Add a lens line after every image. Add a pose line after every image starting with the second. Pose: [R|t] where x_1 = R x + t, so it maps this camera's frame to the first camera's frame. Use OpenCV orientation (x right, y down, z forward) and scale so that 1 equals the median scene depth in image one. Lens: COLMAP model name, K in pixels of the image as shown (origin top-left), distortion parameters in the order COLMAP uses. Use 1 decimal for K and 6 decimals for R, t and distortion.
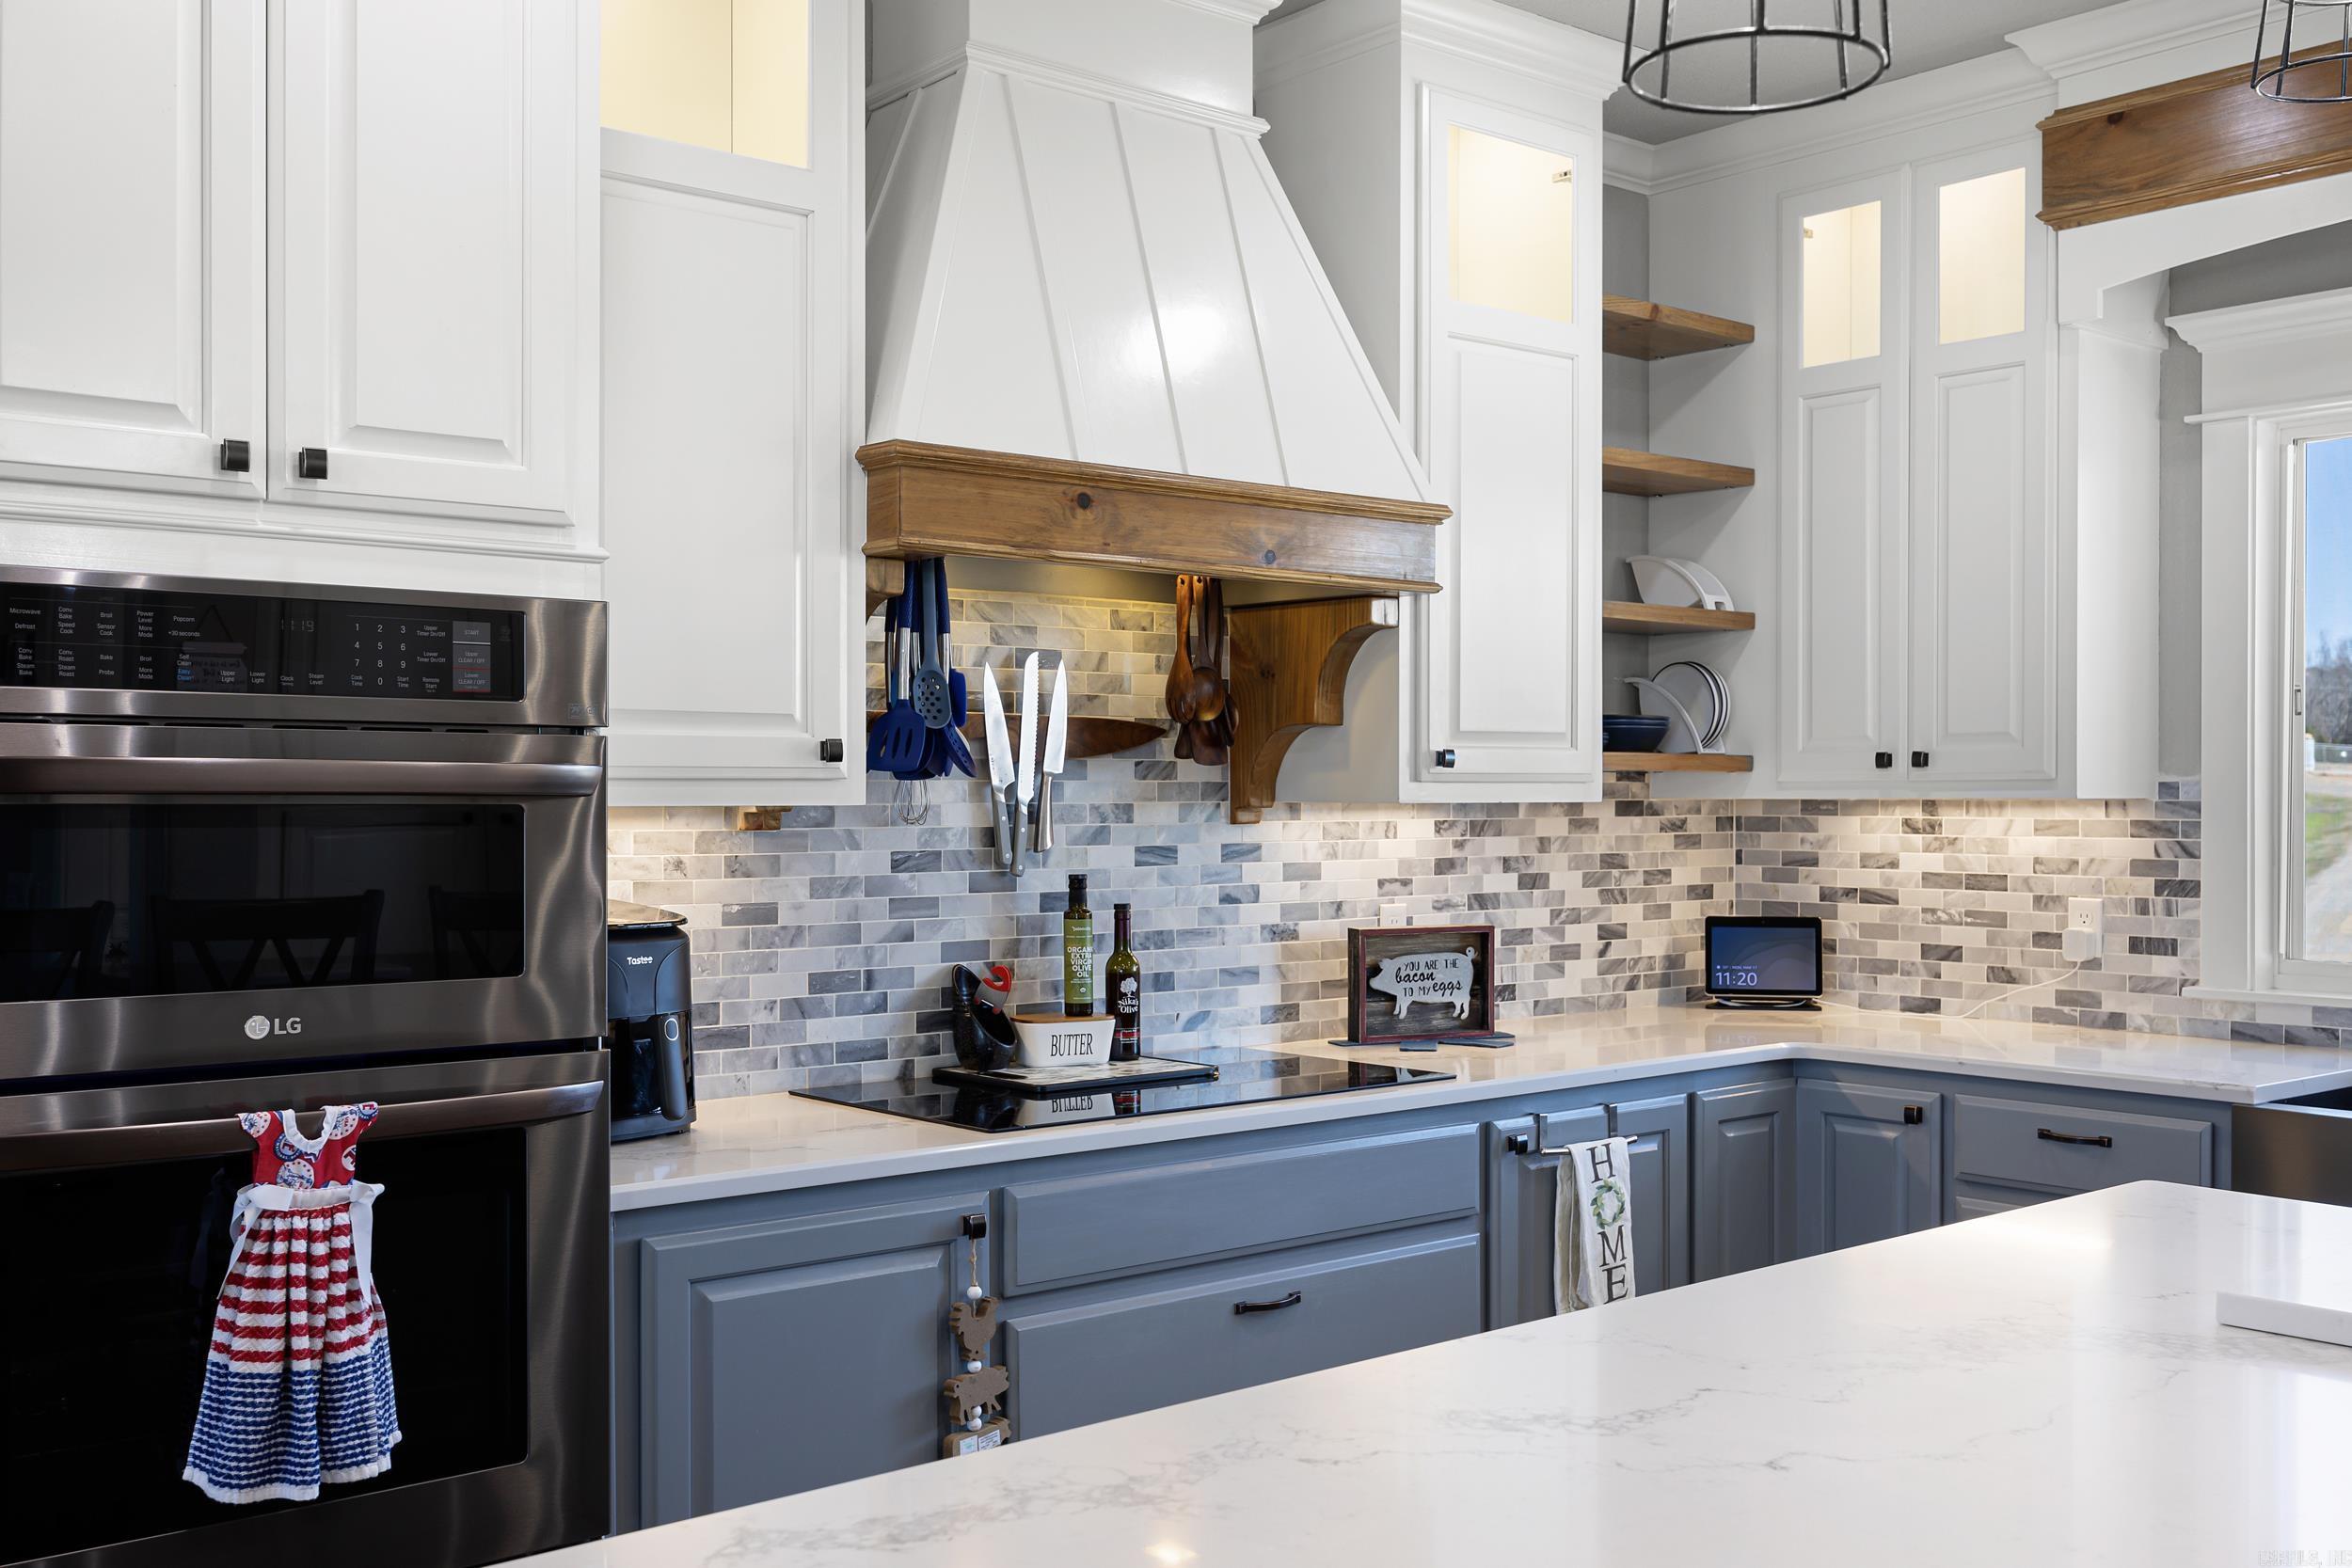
lens RADIAL K [[2223.8, 0, 1179.3], [0, 2223.8, 800.1], [0, 0, 1]] dist [0.005399, 0.000000]
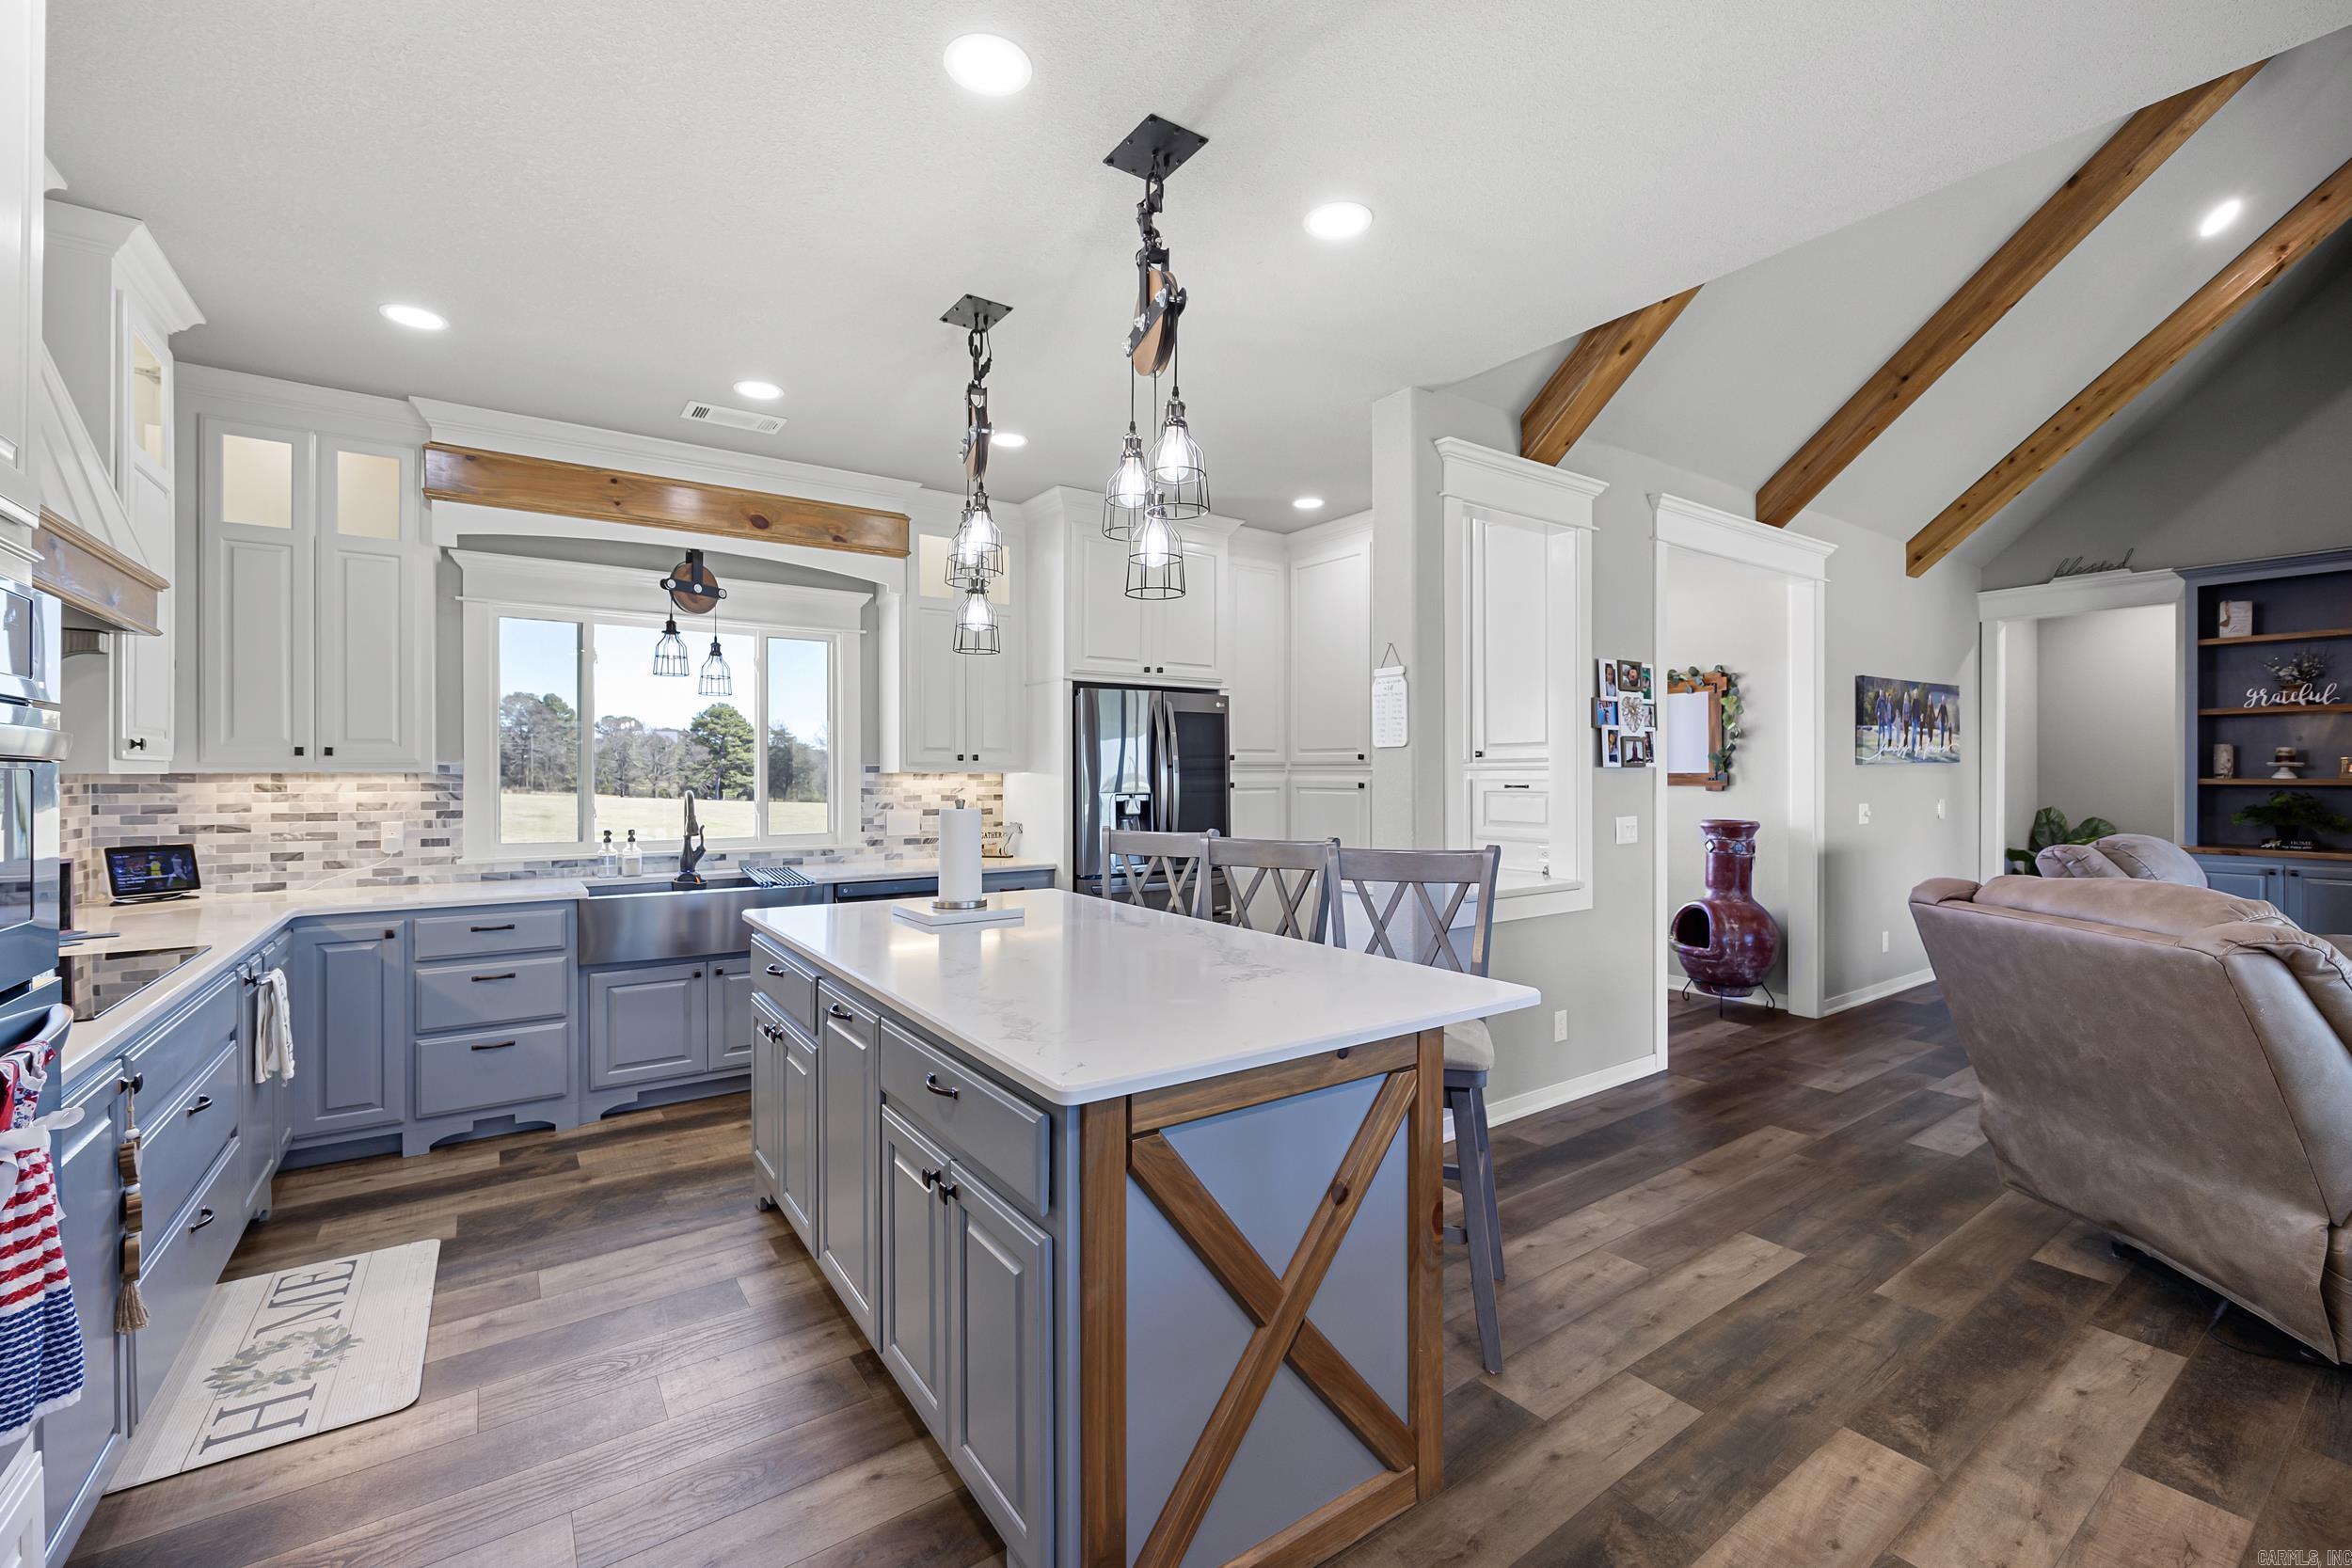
lens RADIAL K [[979.2, 0, 1182.2], [0, 979.2, 772.9], [0, 0, 1]] dist [-0.001855, 0.000470]
pose [[0.089983, 0.002088, 0.995941, -0.400837], [0.001853, 0.999996, -0.002264, 0.002735], [-0.995942, 0.002049, 0.089979, 0.197407]]
